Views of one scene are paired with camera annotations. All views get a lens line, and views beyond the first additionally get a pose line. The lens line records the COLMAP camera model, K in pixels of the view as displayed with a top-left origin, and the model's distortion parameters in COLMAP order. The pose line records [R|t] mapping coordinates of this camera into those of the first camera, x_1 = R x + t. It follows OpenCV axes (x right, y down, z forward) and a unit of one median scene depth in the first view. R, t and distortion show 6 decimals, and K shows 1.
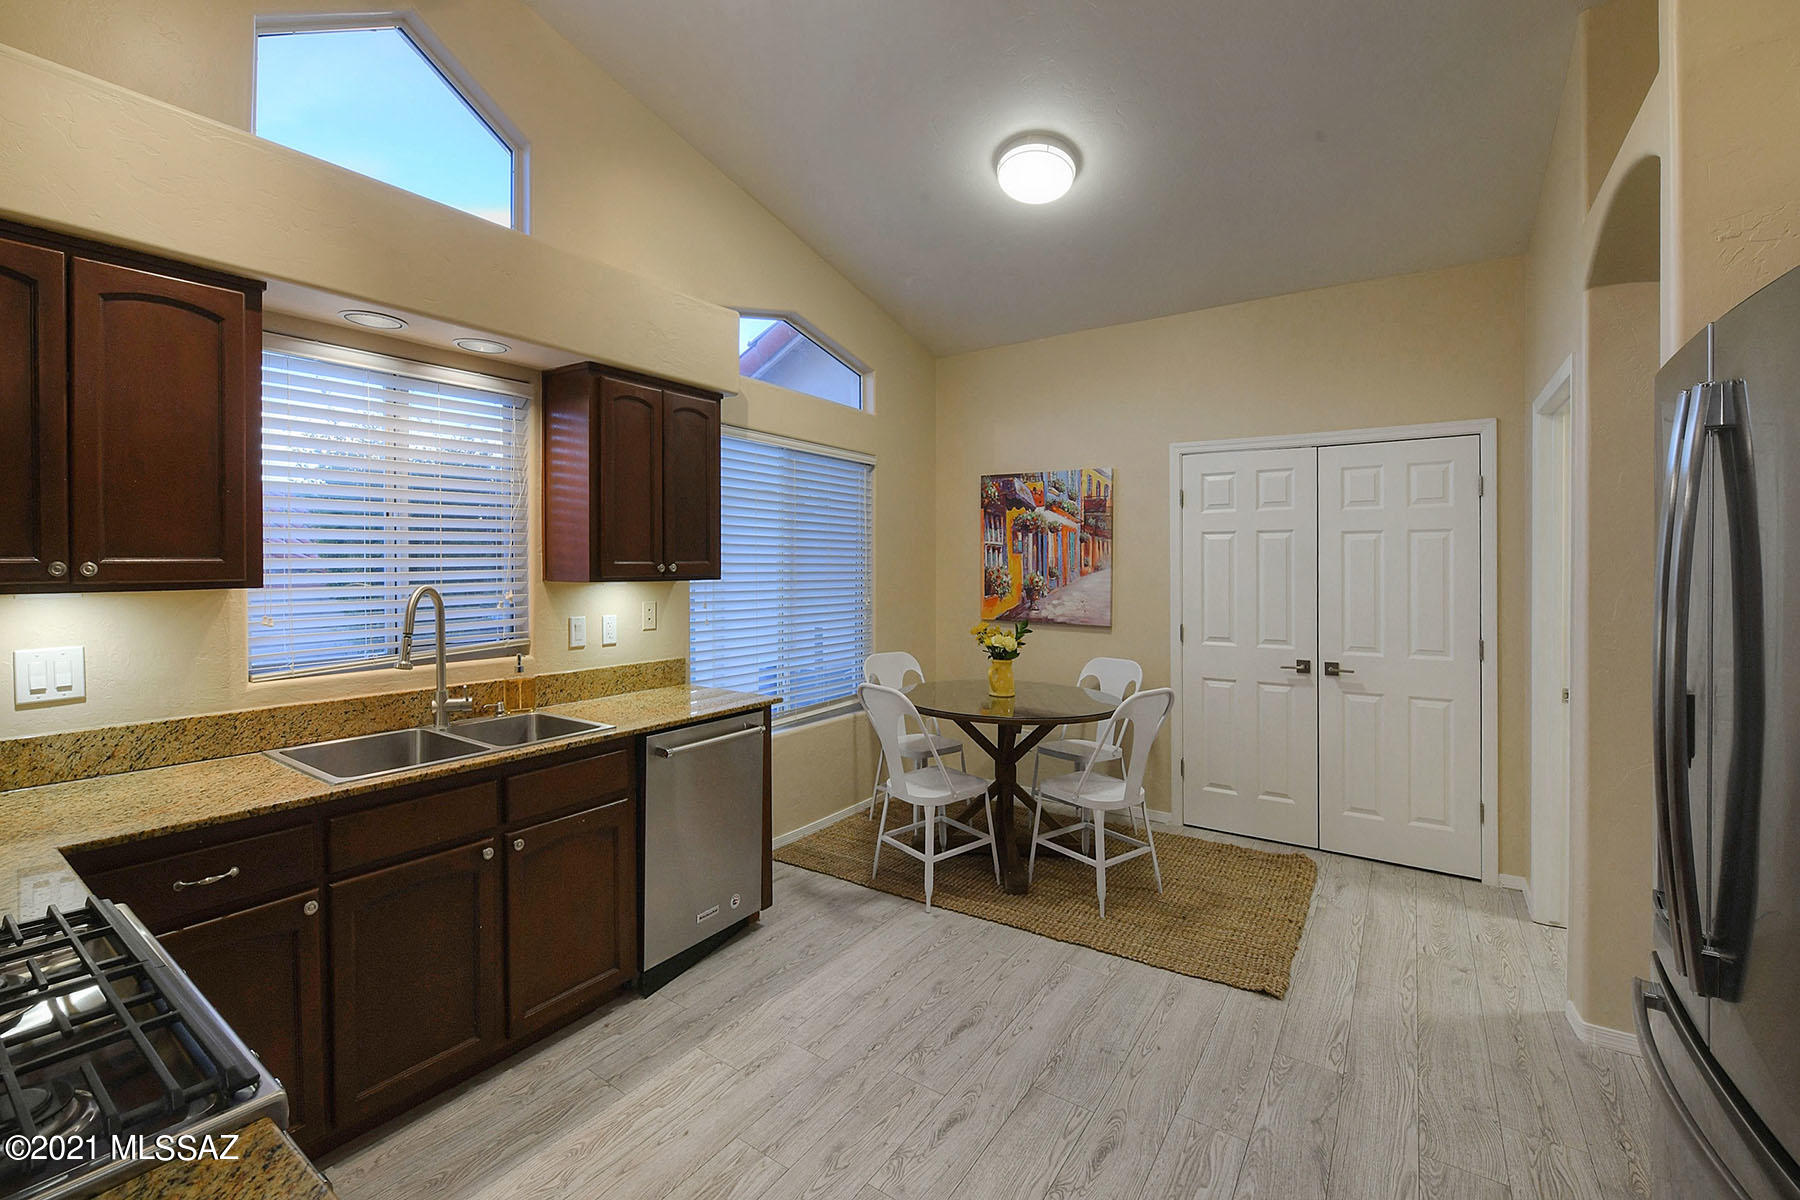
lens RADIAL K [[748.0, 0, 900.0], [0, 748.0, 600.0], [0, 0, 1]] dist [-0.000840, -0.000063]
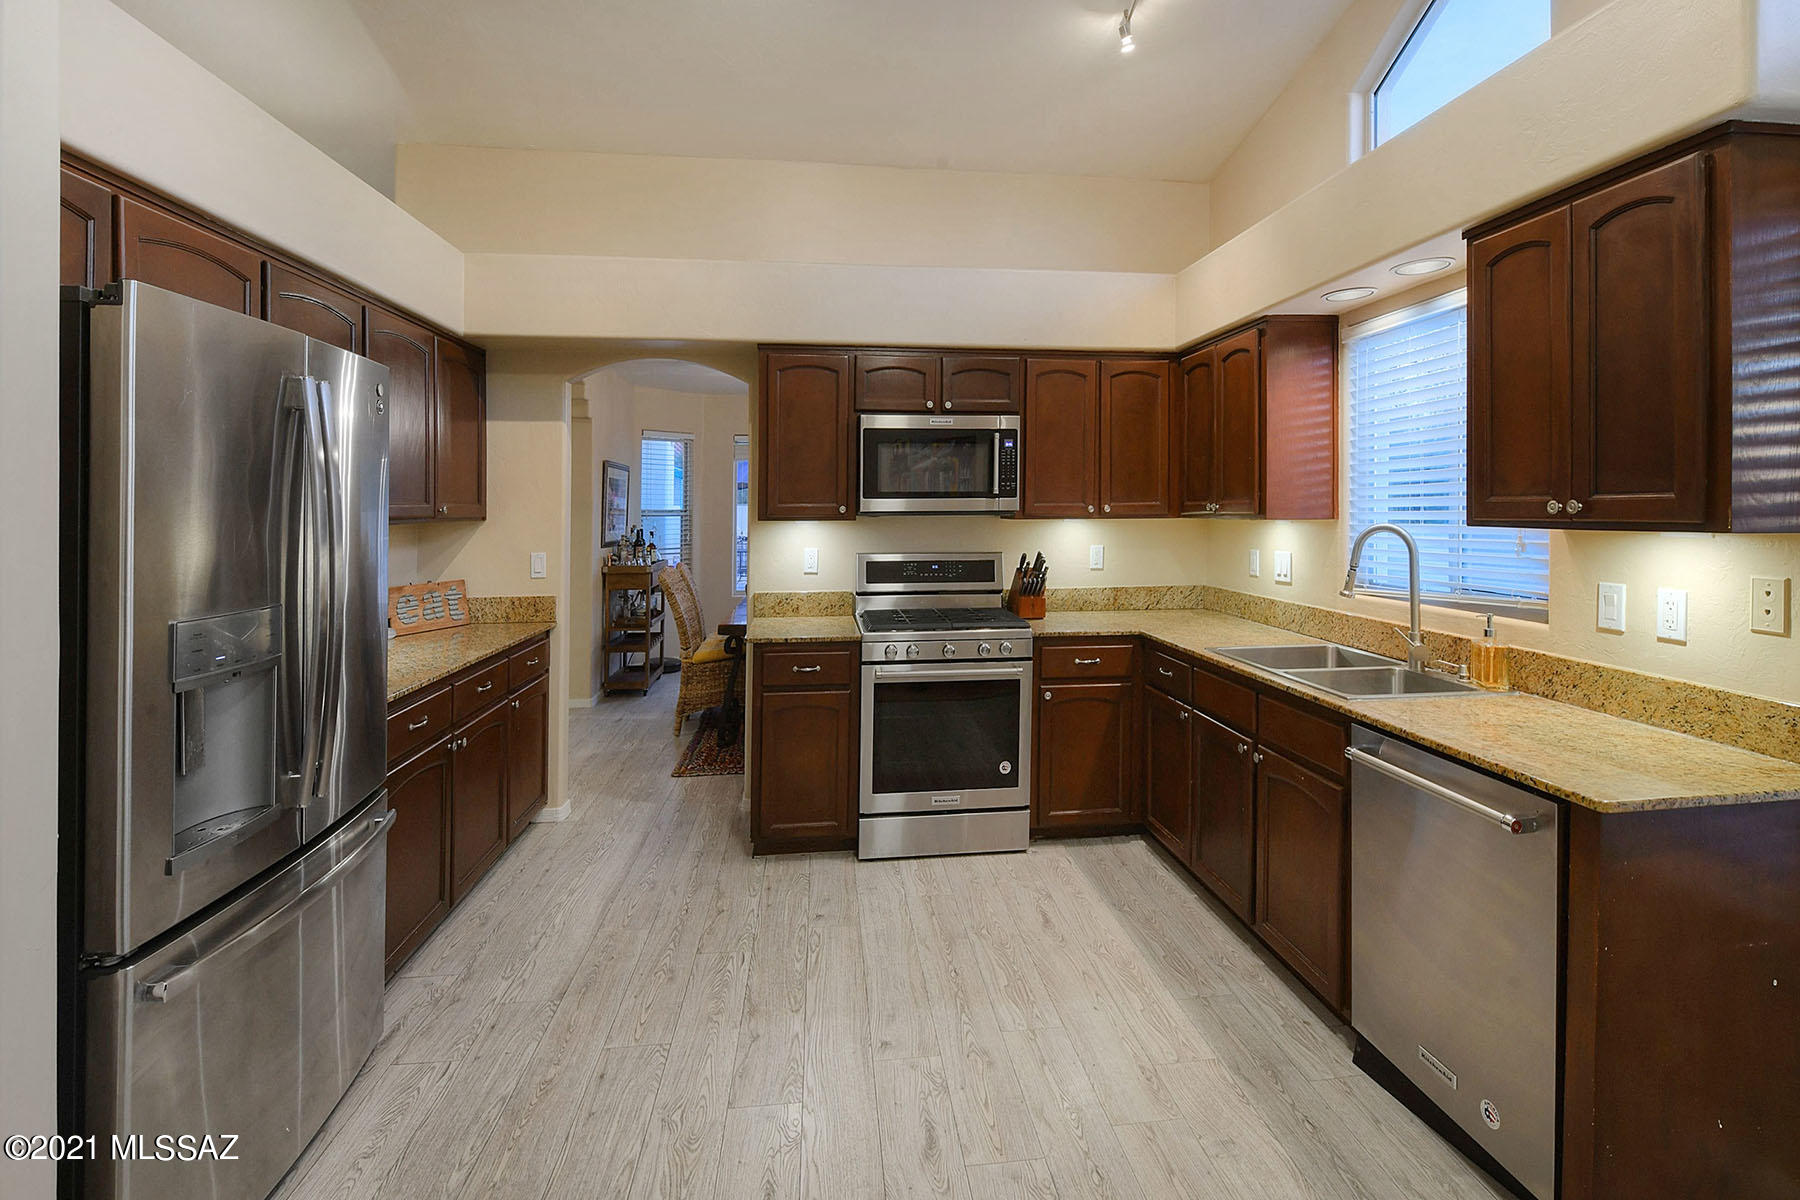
lens RADIAL K [[768.4, 0, 904.5], [0, 768.4, 513.8], [0, 0, 1]] dist [-0.001288, -0.000180]
pose [[-0.751484, 0.006495, -0.659719, 0.645802], [-0.026184, 0.998870, 0.039661, -0.066560], [0.659231, 0.047079, -0.750465, 1.537678]]
